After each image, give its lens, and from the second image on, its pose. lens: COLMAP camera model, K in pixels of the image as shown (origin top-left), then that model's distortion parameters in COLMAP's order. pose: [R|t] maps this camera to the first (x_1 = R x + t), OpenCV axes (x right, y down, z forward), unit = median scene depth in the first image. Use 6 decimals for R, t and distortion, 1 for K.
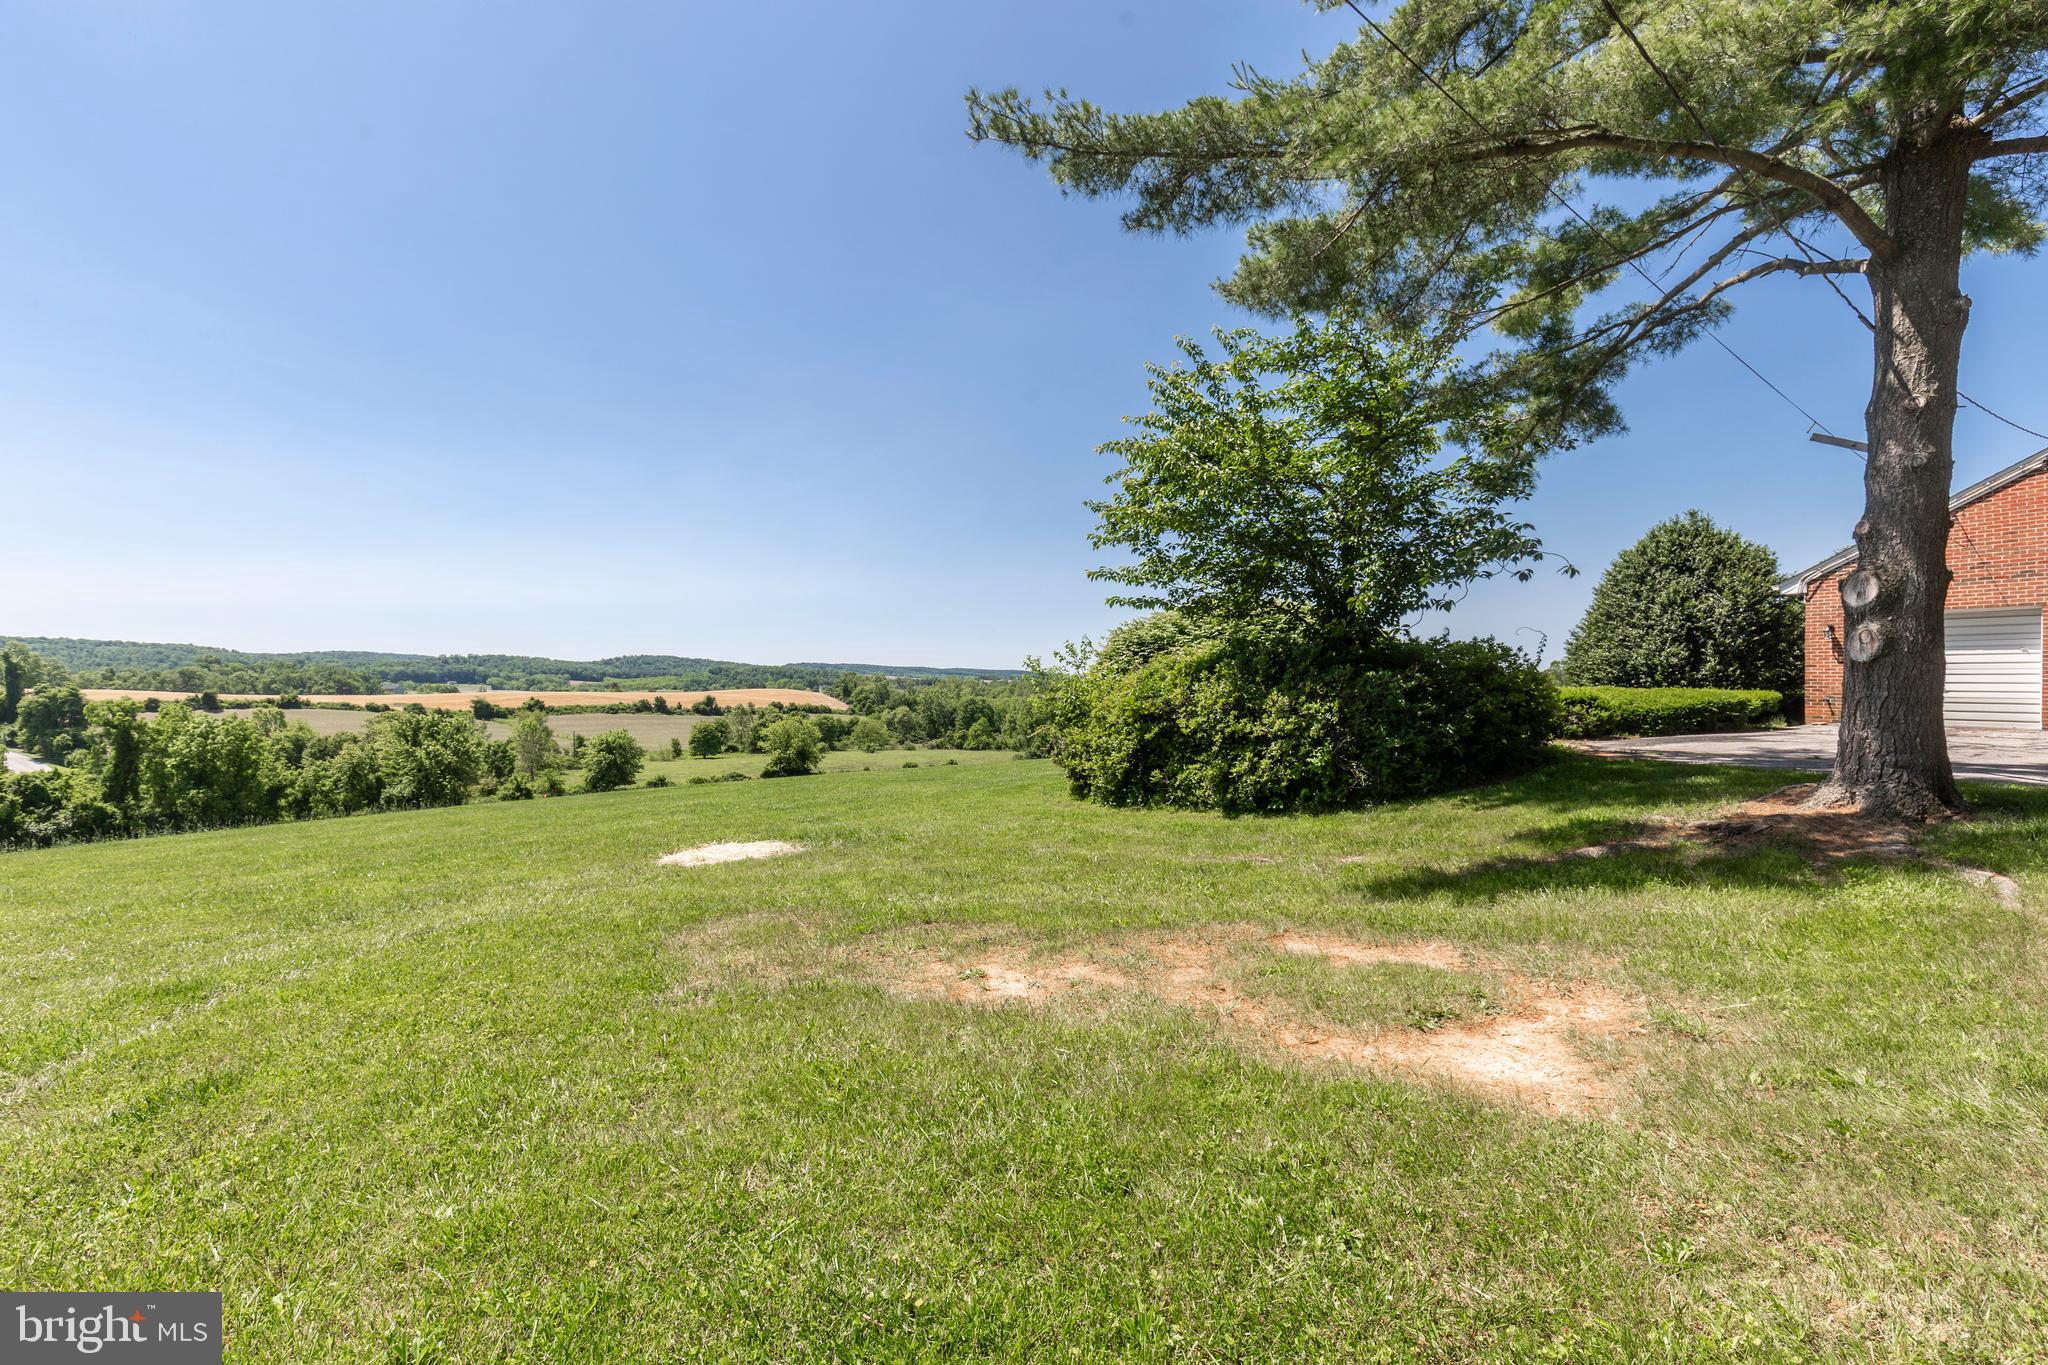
lens RADIAL K [[940.5, 0, 1009.2], [0, 940.5, 682.9], [0, 0, 1]] dist [0.010129, -0.001838]
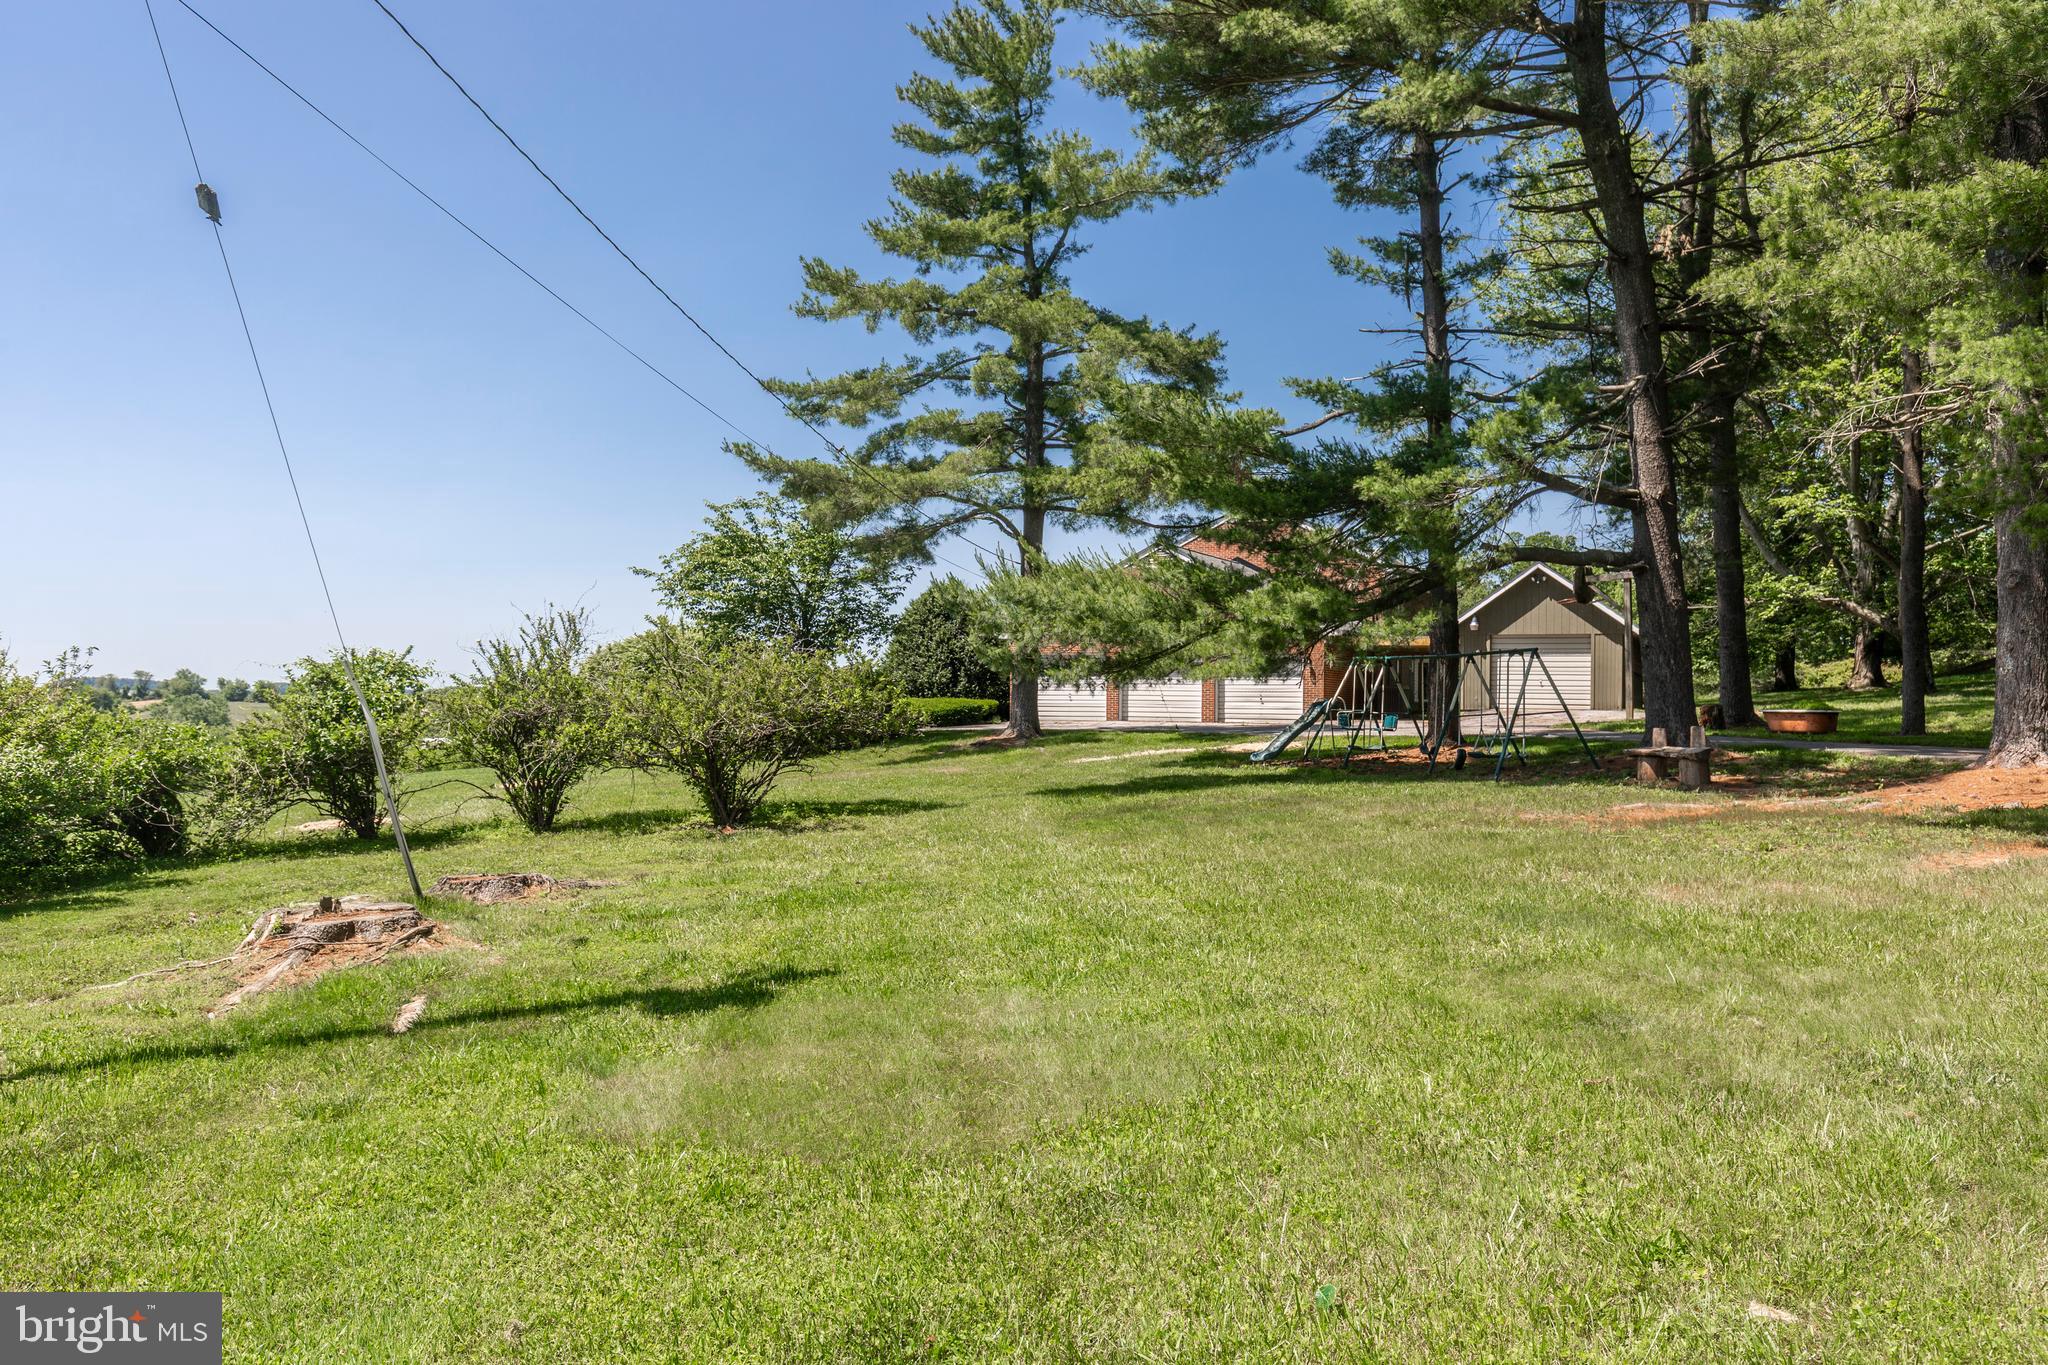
lens RADIAL K [[1559.7, 0, 1025.8], [0, 1559.7, 682.8], [0, 0, 1]] dist [-0.000814, 0.000137]
pose [[0.767627, 0.014464, 0.640734, -0.749611], [-0.007145, 0.999876, -0.014011, 0.013965], [-0.640857, 0.006177, 0.767635, -0.942549]]
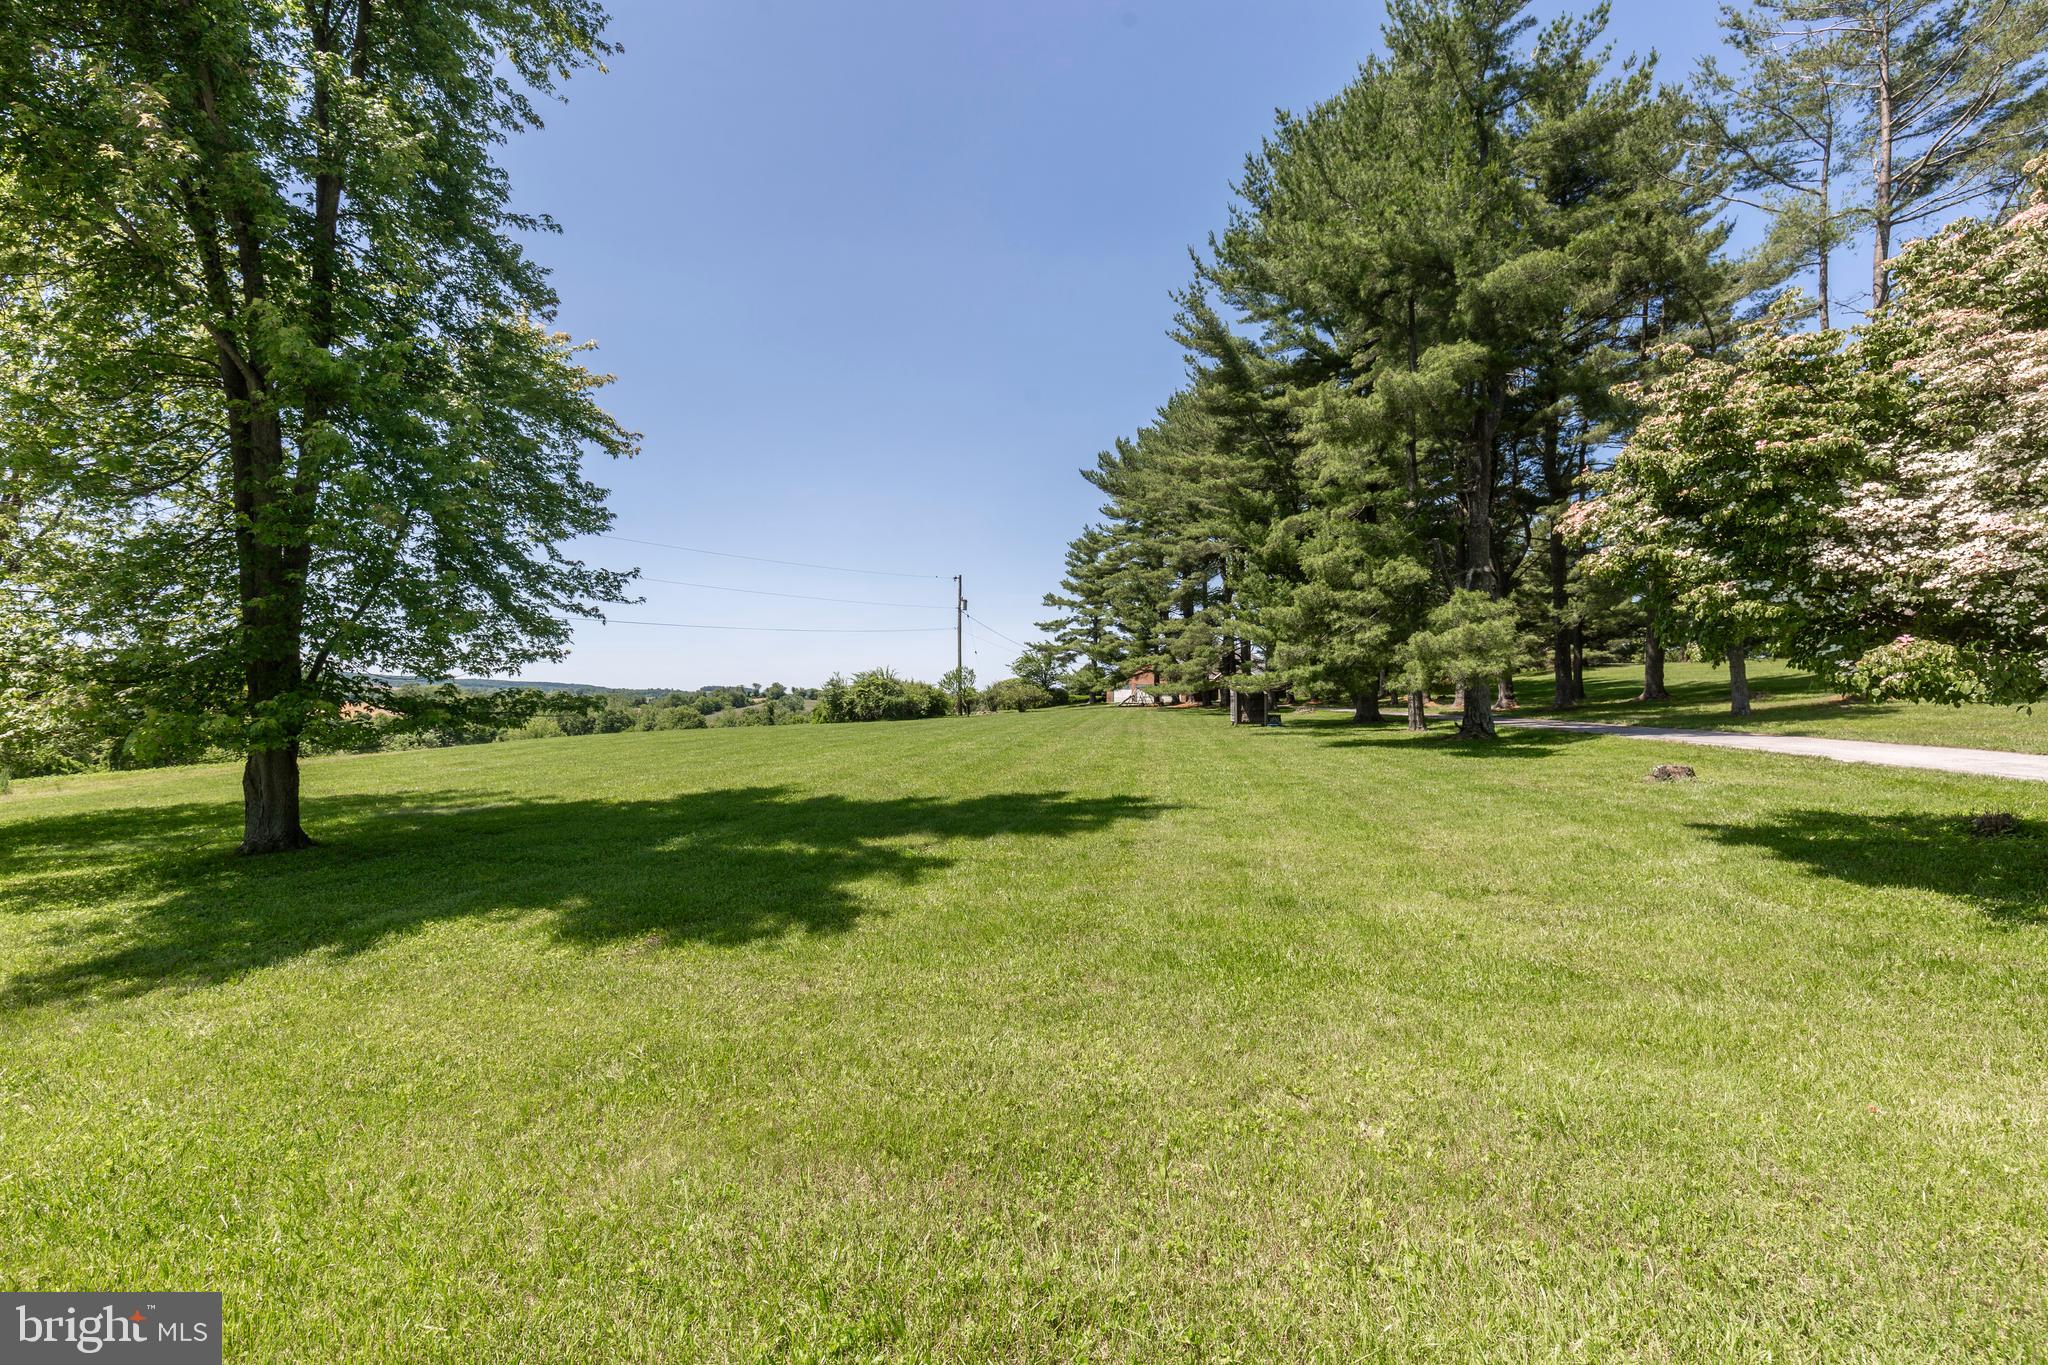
lens RADIAL K [[940.5, 0, 1035.0], [0, 940.5, 682.5], [0, 0, 1]] dist [0.010129, -0.001838]
pose [[0.883691, 0.018165, 0.467718, -2.012521], [-0.010042, 0.999752, -0.019855, 0.039069], [-0.467963, 0.012849, 0.883655, -3.491105]]
